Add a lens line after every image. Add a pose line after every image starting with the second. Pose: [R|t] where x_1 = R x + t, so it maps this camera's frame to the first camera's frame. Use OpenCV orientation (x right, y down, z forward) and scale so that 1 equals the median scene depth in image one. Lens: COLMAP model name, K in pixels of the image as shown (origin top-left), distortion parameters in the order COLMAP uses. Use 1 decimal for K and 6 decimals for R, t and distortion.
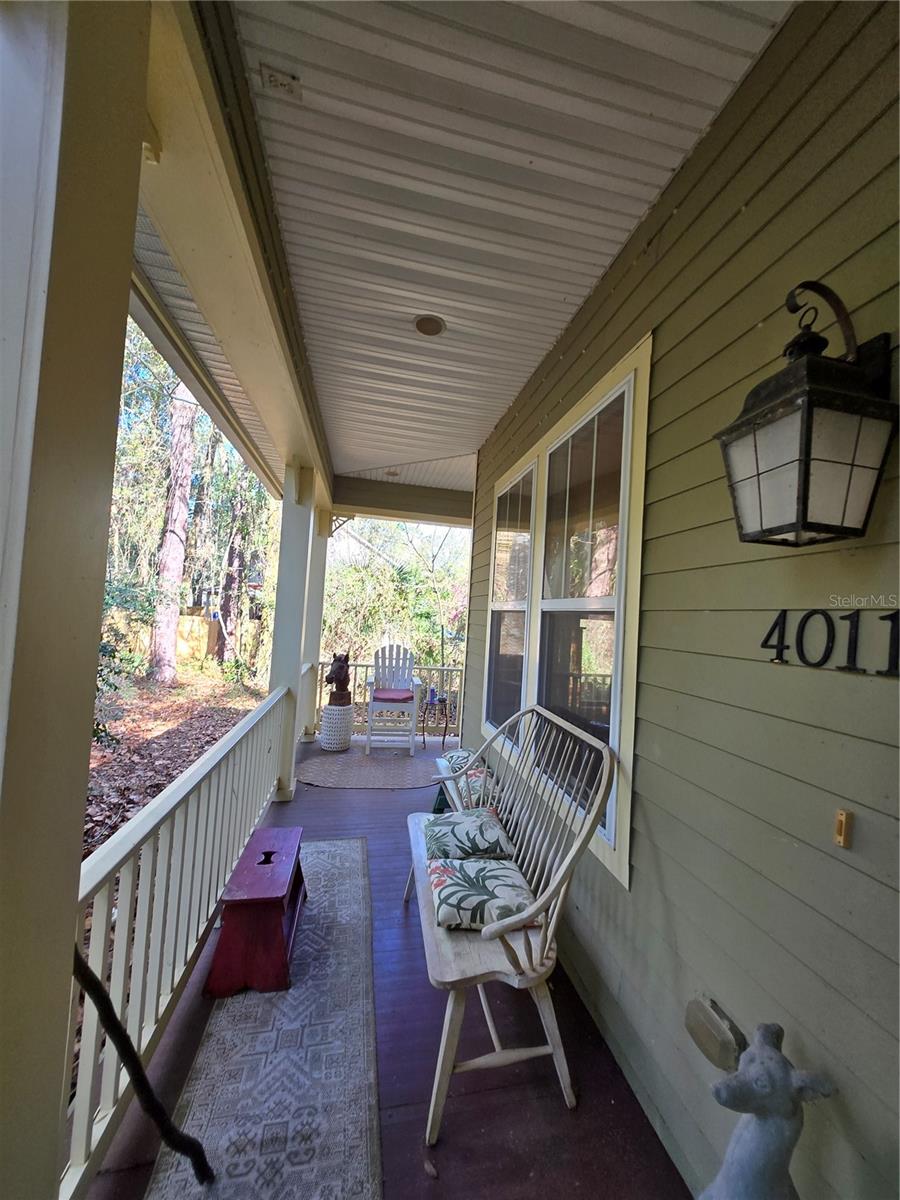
lens RADIAL K [[474.0, 0, 456.4], [0, 474.0, 601.2], [0, 0, 1]] dist [0.002066, -0.000235]
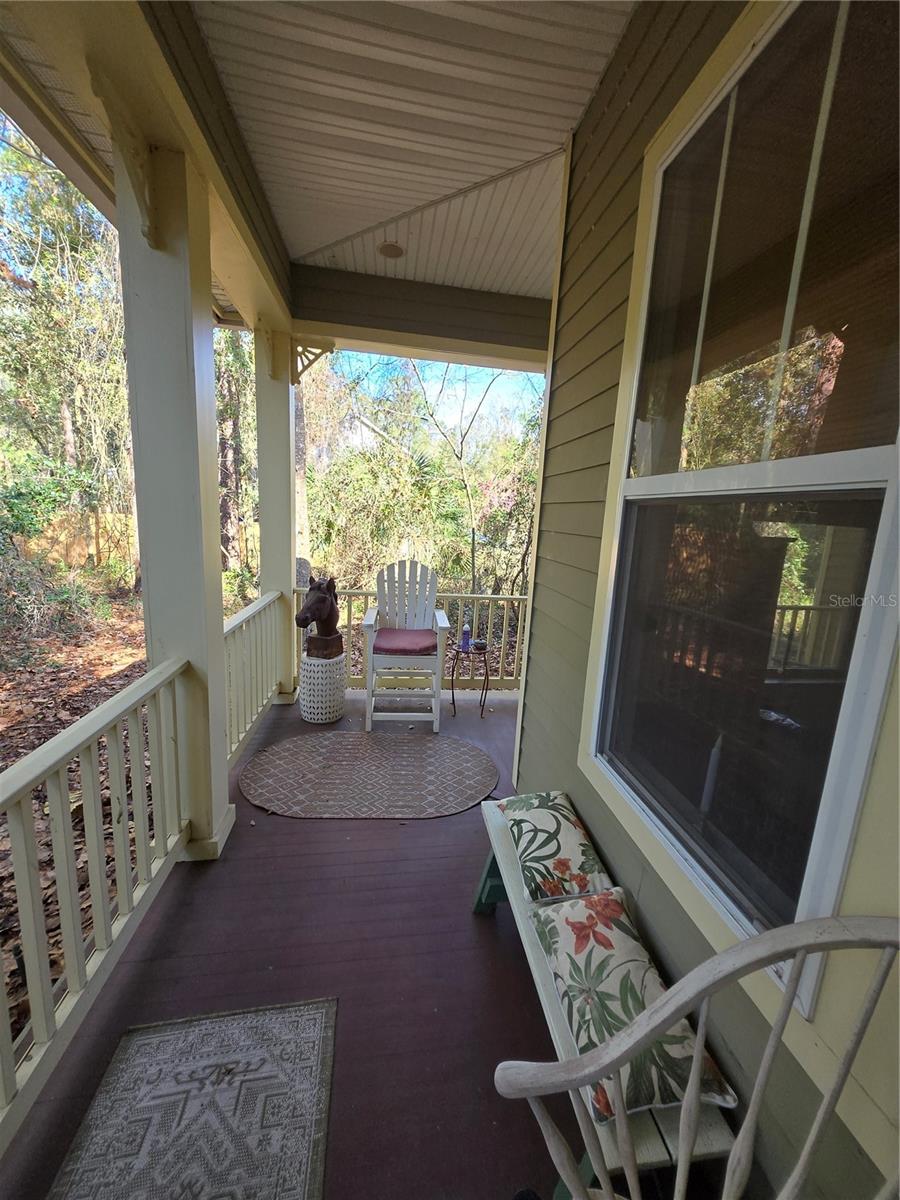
lens RADIAL K [[474.0, 0, 455.2], [0, 474.0, 602.6], [0, 0, 1]] dist [0.002066, -0.000235]
pose [[0.998470, 0.003600, -0.055173, -0.029153], [0.007935, 0.978221, 0.207412, 0.013395], [0.054718, -0.207533, 0.976696, 0.361328]]
